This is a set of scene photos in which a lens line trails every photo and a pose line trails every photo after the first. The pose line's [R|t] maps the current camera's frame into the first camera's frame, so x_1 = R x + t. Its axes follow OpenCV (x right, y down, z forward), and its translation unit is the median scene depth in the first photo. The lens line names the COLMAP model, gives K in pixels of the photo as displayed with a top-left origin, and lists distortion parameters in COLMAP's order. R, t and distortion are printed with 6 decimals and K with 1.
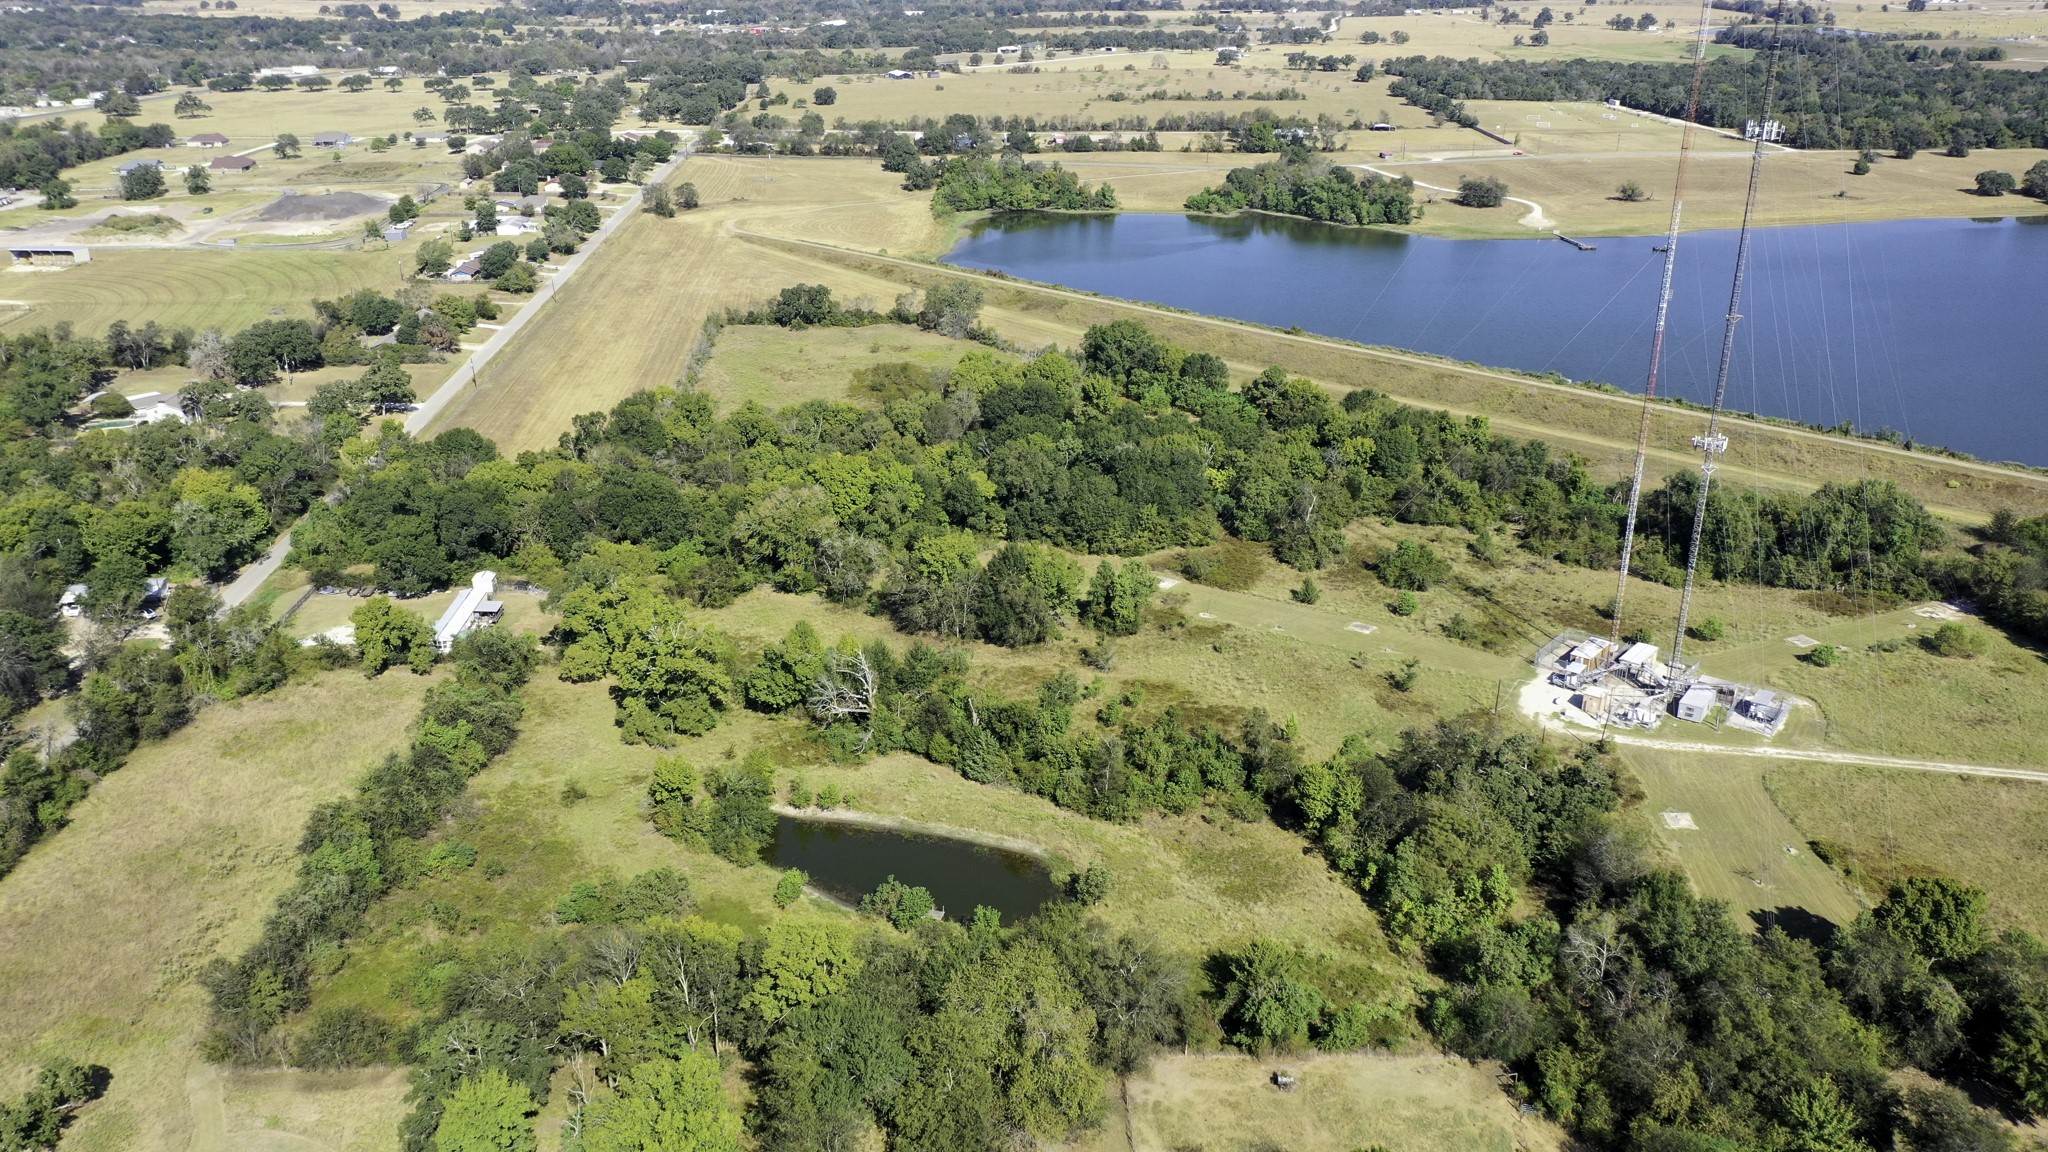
lens RADIAL K [[1613.5, 0, 1024.0], [0, 1613.5, 576.0], [0, 0, 1]] dist [0.011272, 0.002081]
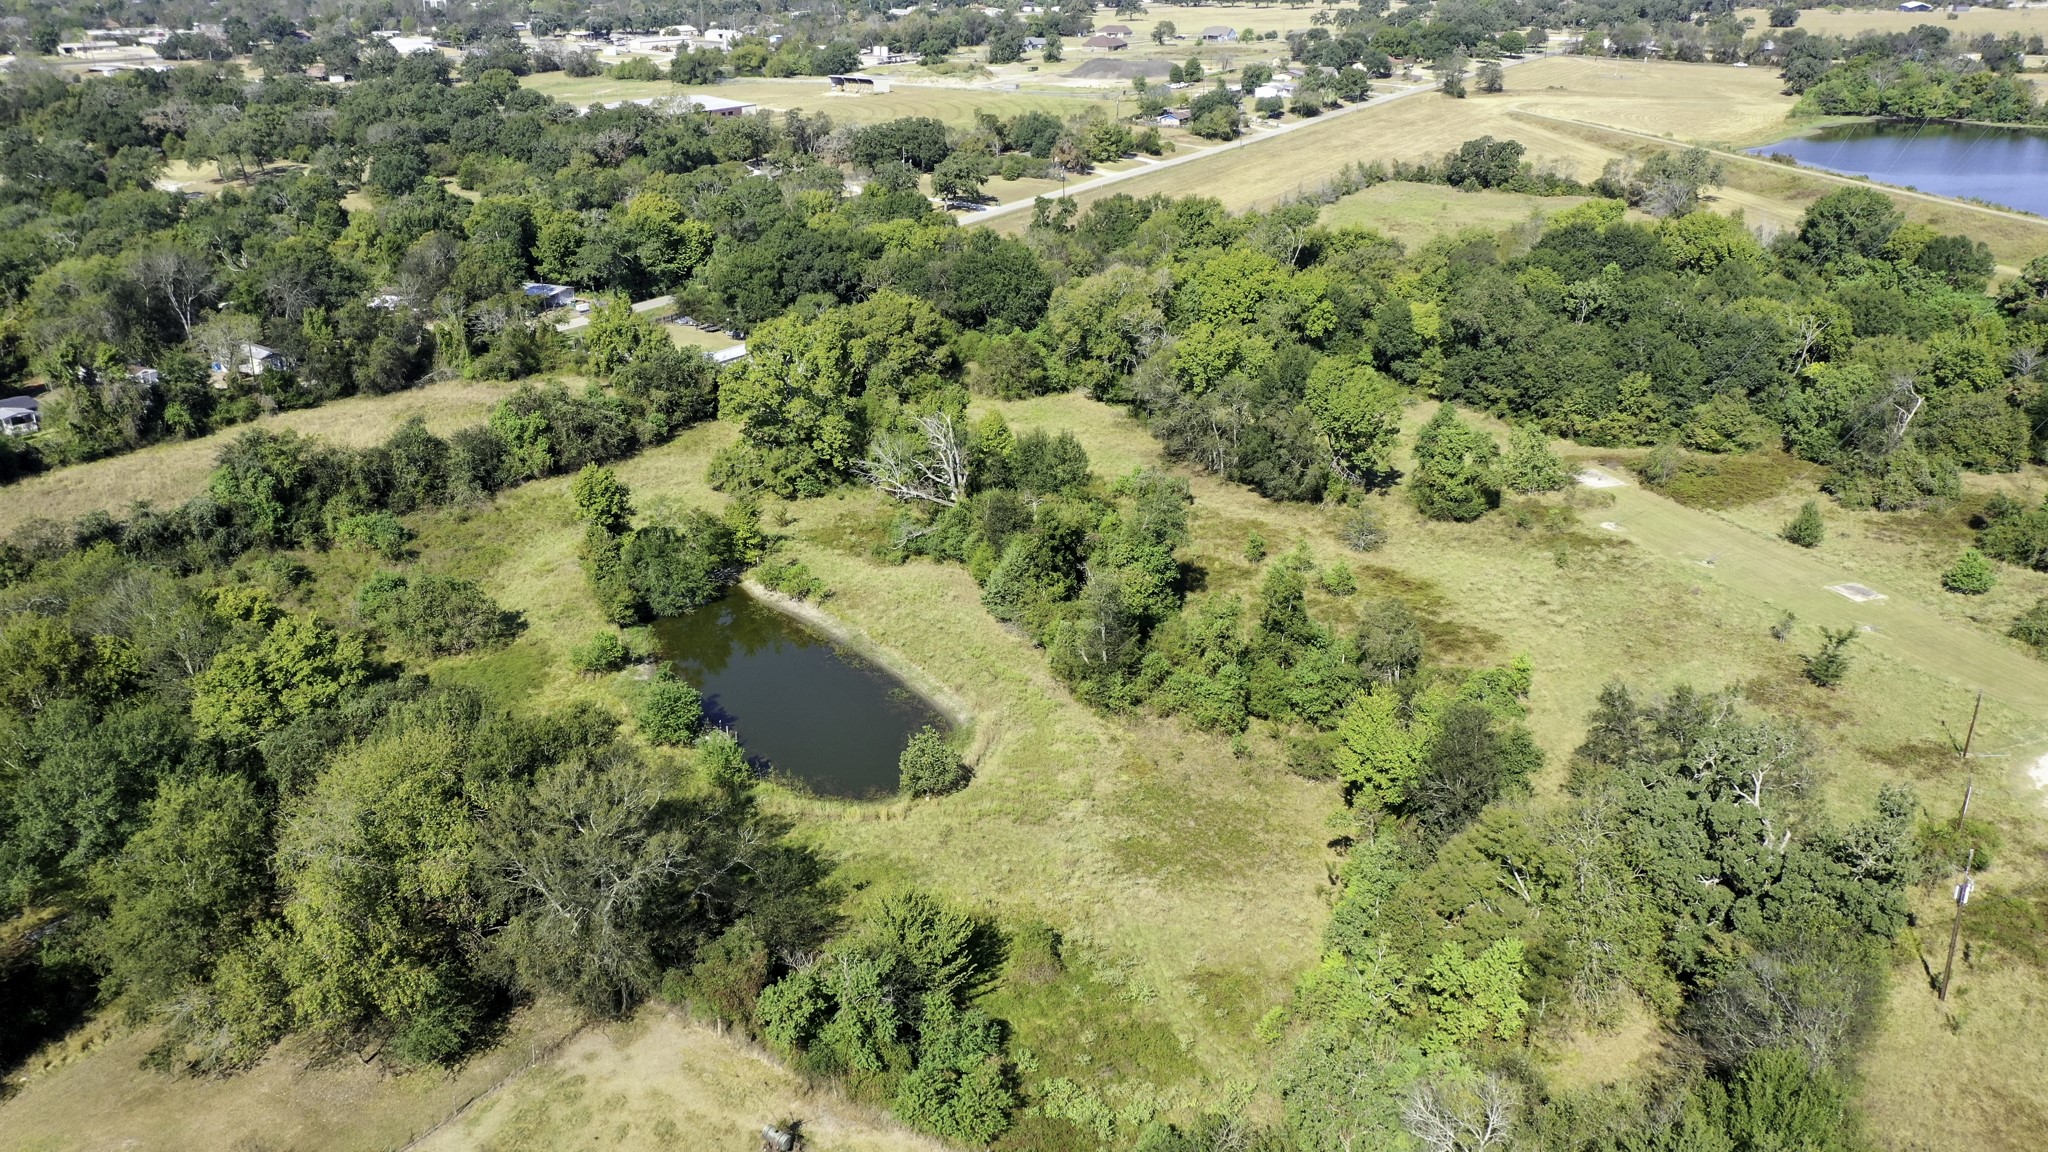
lens RADIAL K [[1613.5, 0, 1024.0], [0, 1613.5, 576.0], [0, 0, 1]] dist [0.011272, 0.002081]
pose [[0.809875, 0.213915, -0.546208, 0.163738], [-0.212978, 0.974826, 0.065989, 0.029926], [0.546574, 0.062888, 0.835046, 0.208568]]
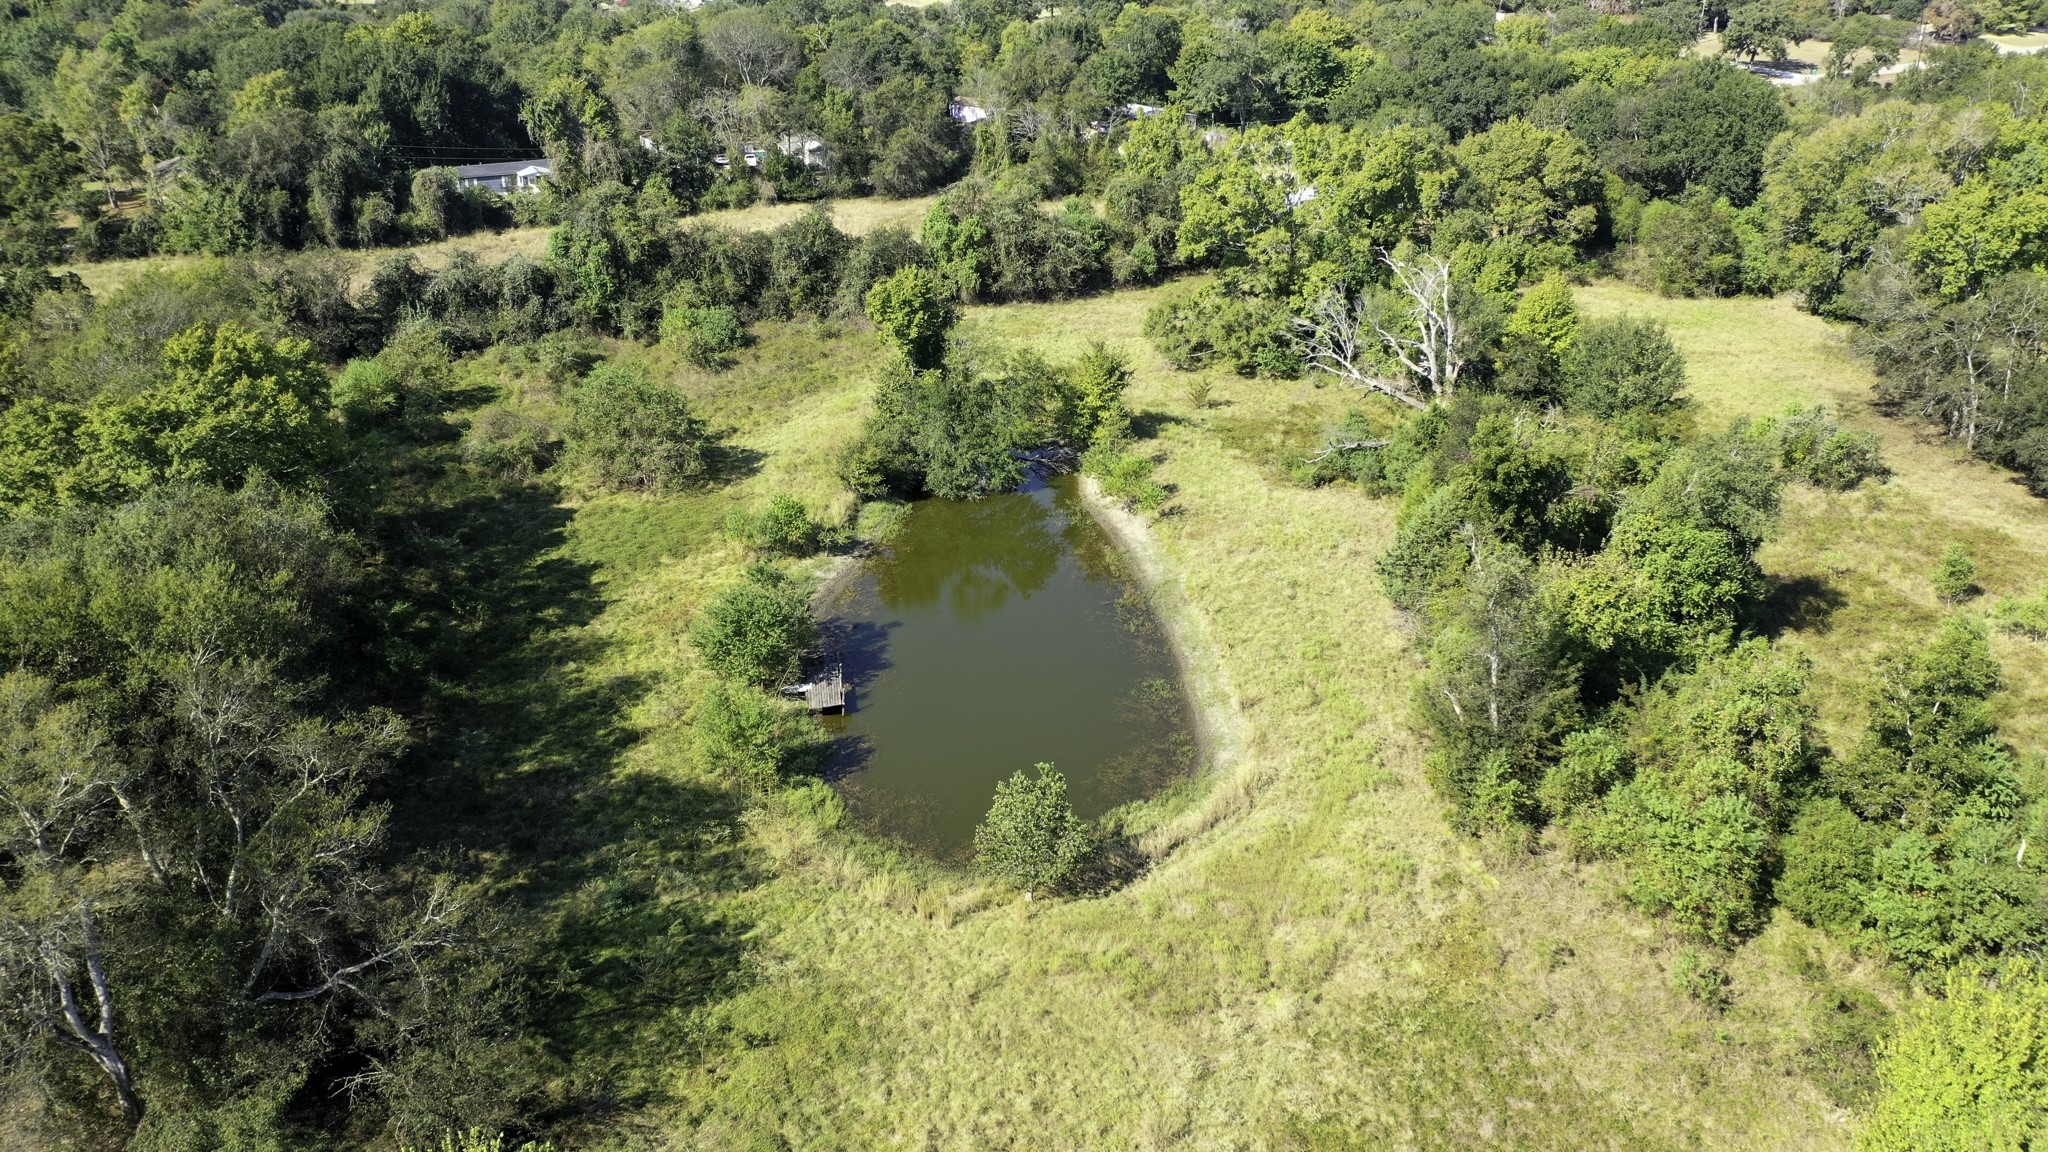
lens RADIAL K [[1613.5, 0, 1024.0], [0, 1613.5, 576.0], [0, 0, 1]] dist [0.011272, 0.002081]
pose [[0.413530, 0.372232, -0.830925, 0.122274], [-0.332166, 0.911390, 0.242968, 0.026789], [0.847738, 0.175531, 0.500530, 0.343141]]
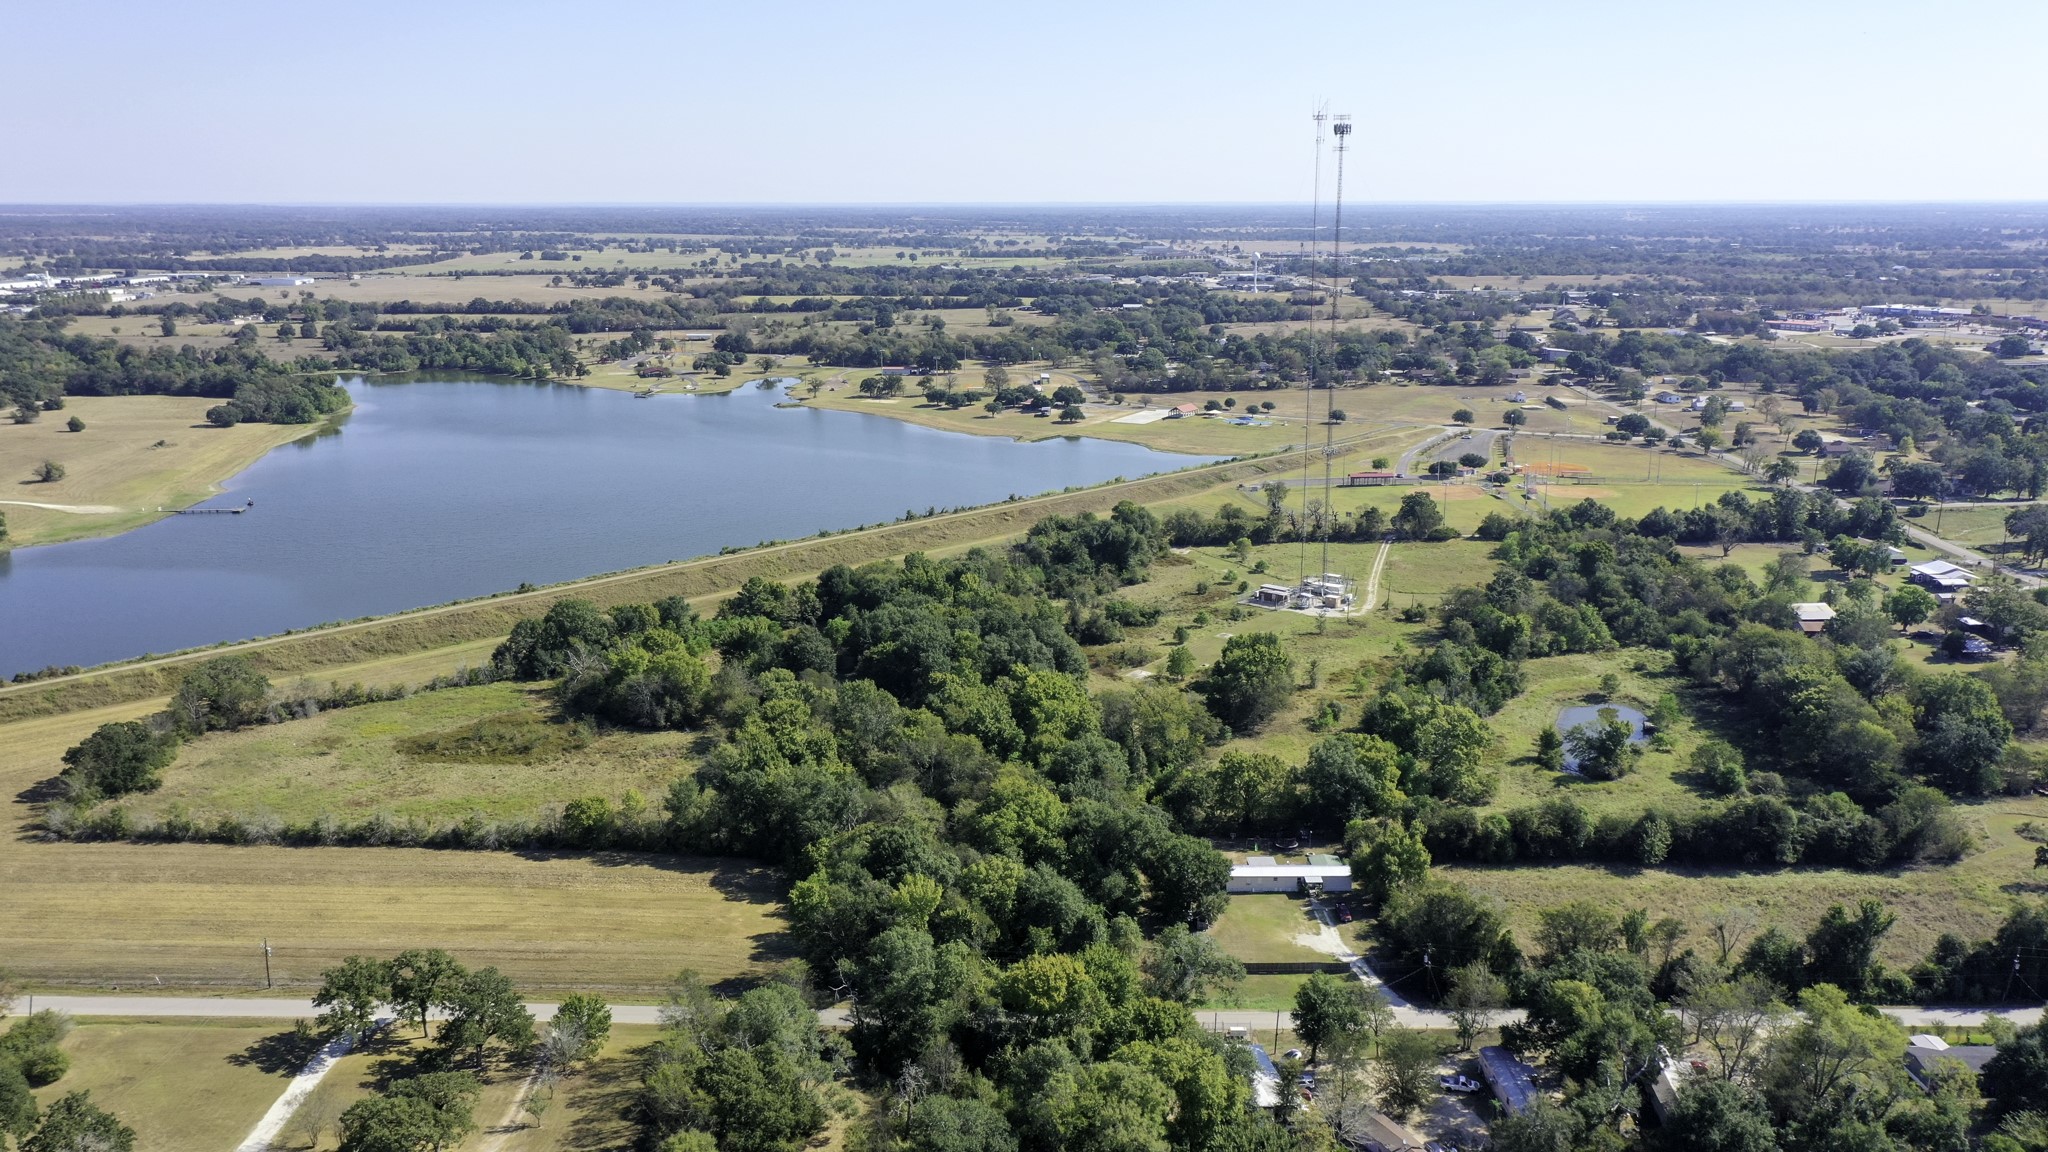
lens RADIAL K [[1613.5, 0, 1024.0], [0, 1613.5, 576.0], [0, 0, 1]] dist [0.011272, 0.002081]
pose [[0.025114, -0.224449, 0.974162, -0.740628], [0.369497, 0.907547, 0.199575, -0.229003], [-0.928893, 0.354938, 0.105725, 0.573336]]
